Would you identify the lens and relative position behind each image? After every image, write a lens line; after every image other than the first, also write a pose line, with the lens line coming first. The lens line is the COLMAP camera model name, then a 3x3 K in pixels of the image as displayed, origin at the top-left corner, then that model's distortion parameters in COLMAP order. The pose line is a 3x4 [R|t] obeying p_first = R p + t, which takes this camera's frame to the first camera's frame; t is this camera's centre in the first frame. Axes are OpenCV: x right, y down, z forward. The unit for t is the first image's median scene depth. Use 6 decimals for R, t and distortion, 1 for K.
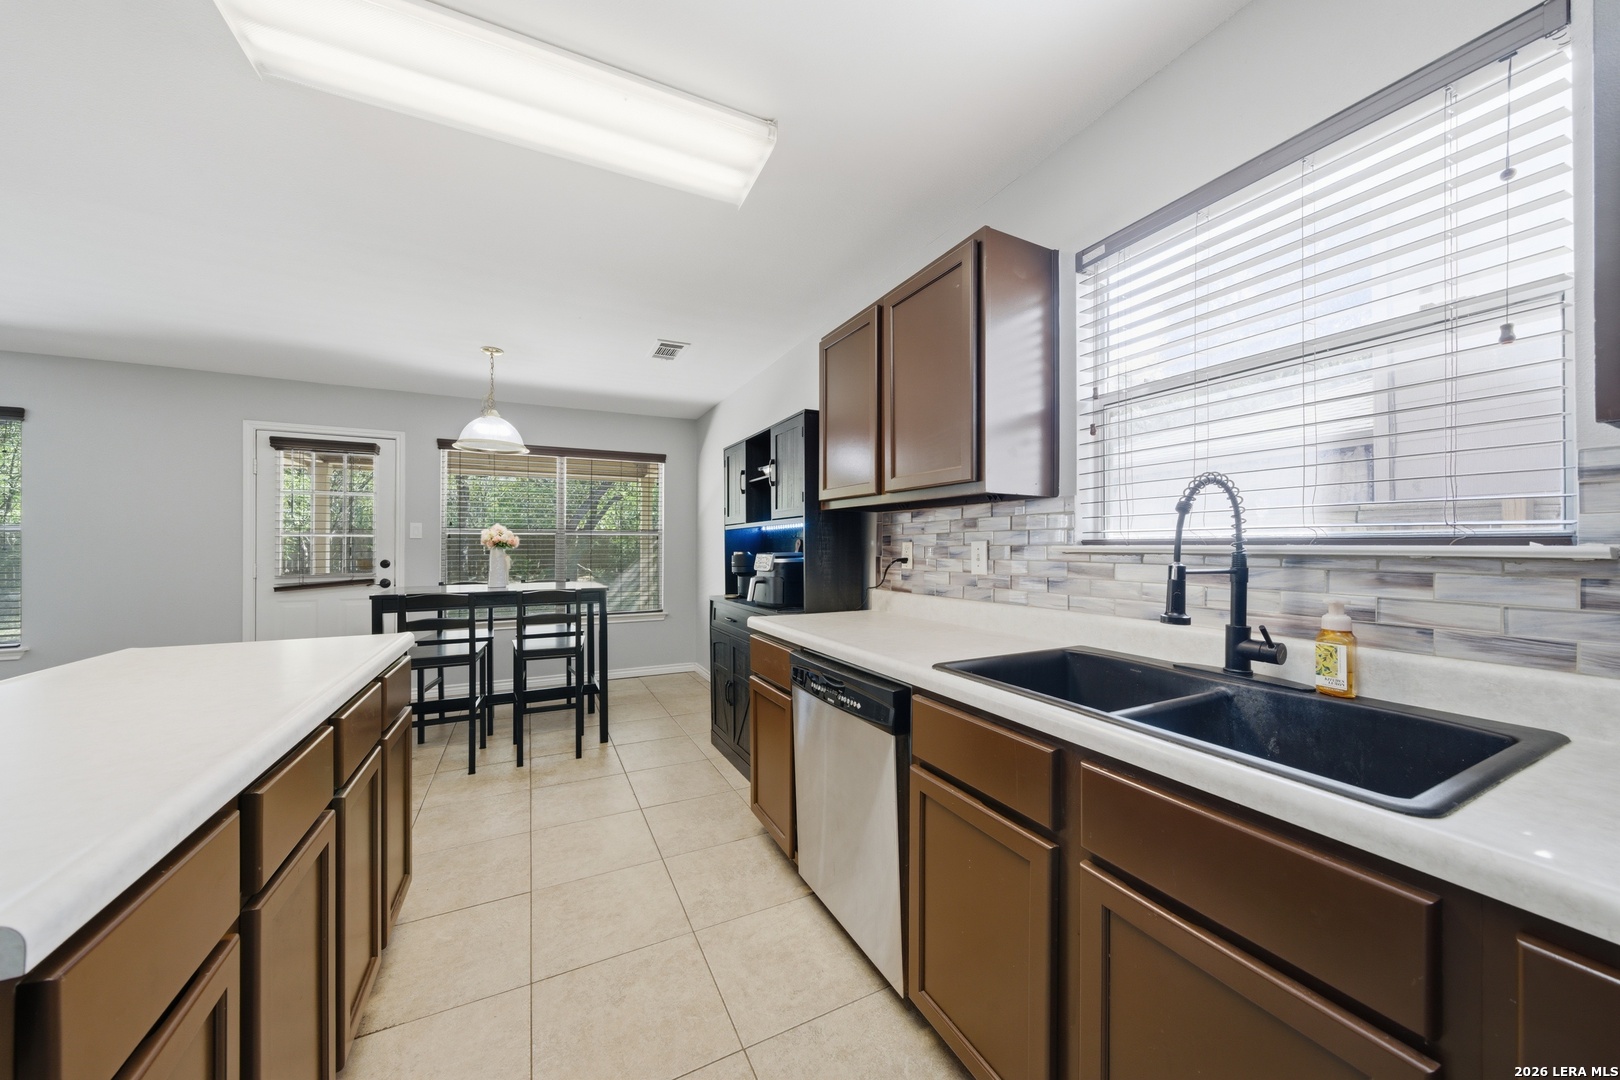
lens RADIAL K [[557.6, 0, 809.2], [0, 557.6, 541.5], [0, 0, 1]] dist [-0.005598, 0.001515]
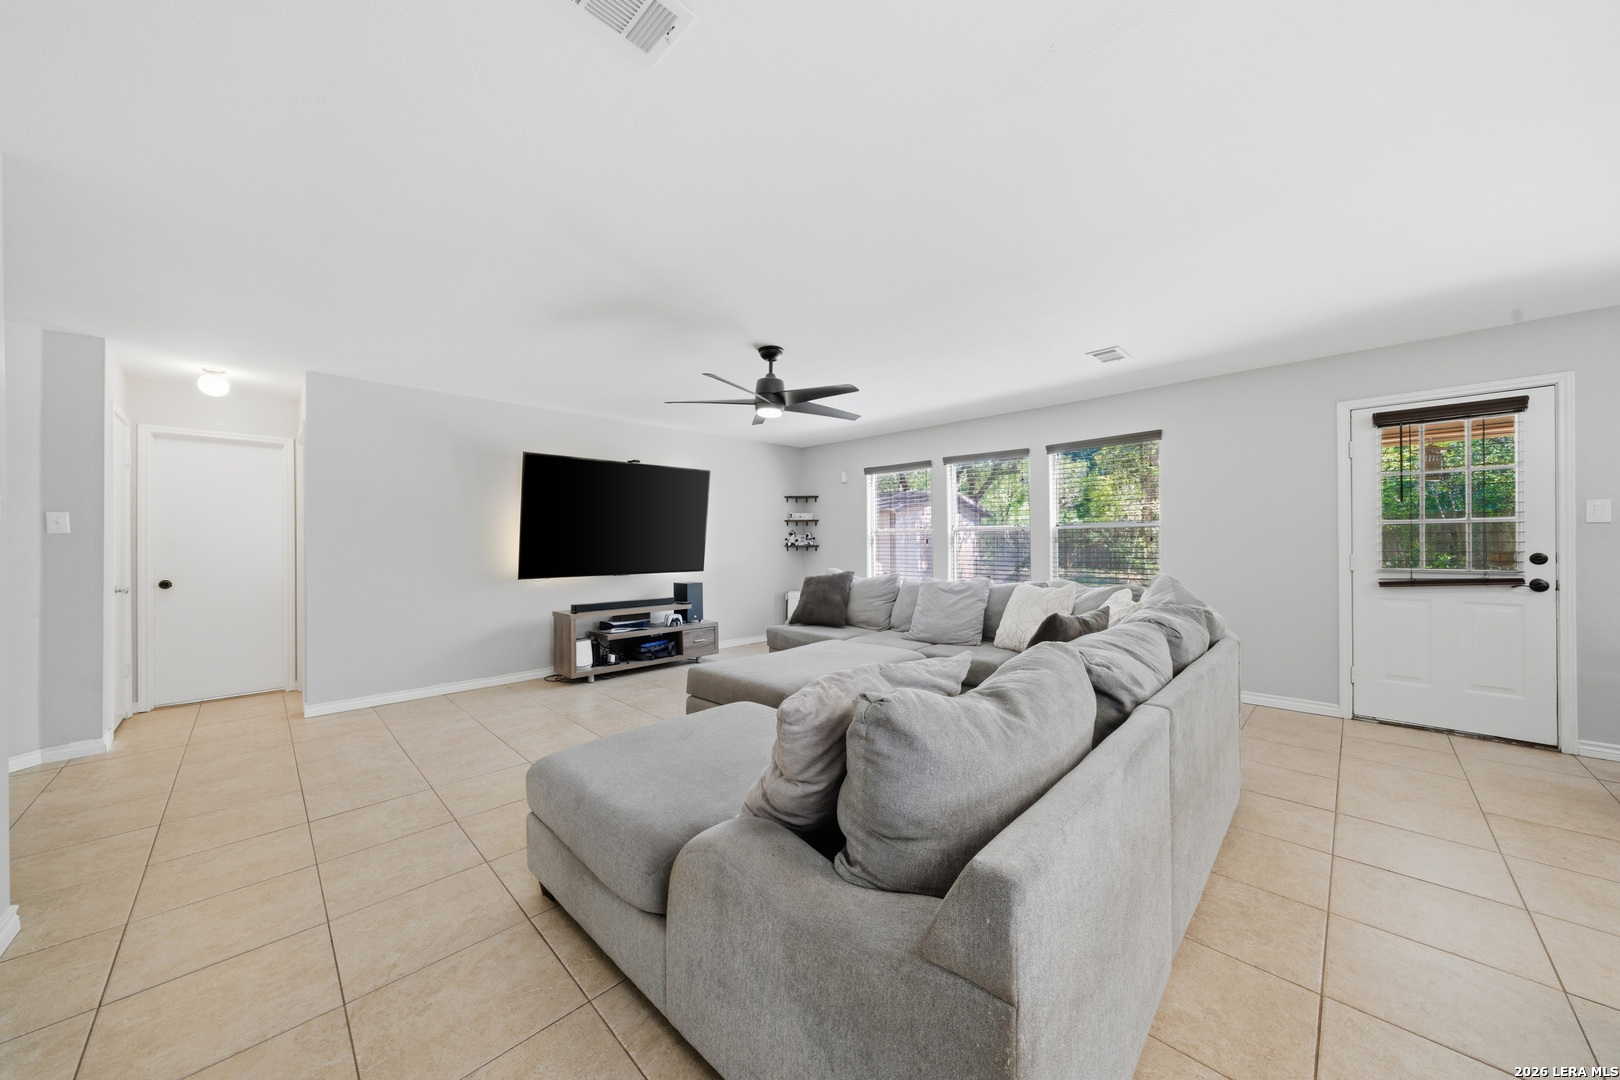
lens RADIAL K [[557.6, 0, 804.8], [0, 557.6, 537.4], [0, 0, 1]] dist [-0.005598, 0.001515]
pose [[0.317044, -0.006559, -0.948388, -0.649512], [0.013876, 0.999901, -0.002277, -0.000057], [0.948309, -0.012438, 0.317103, -0.249128]]
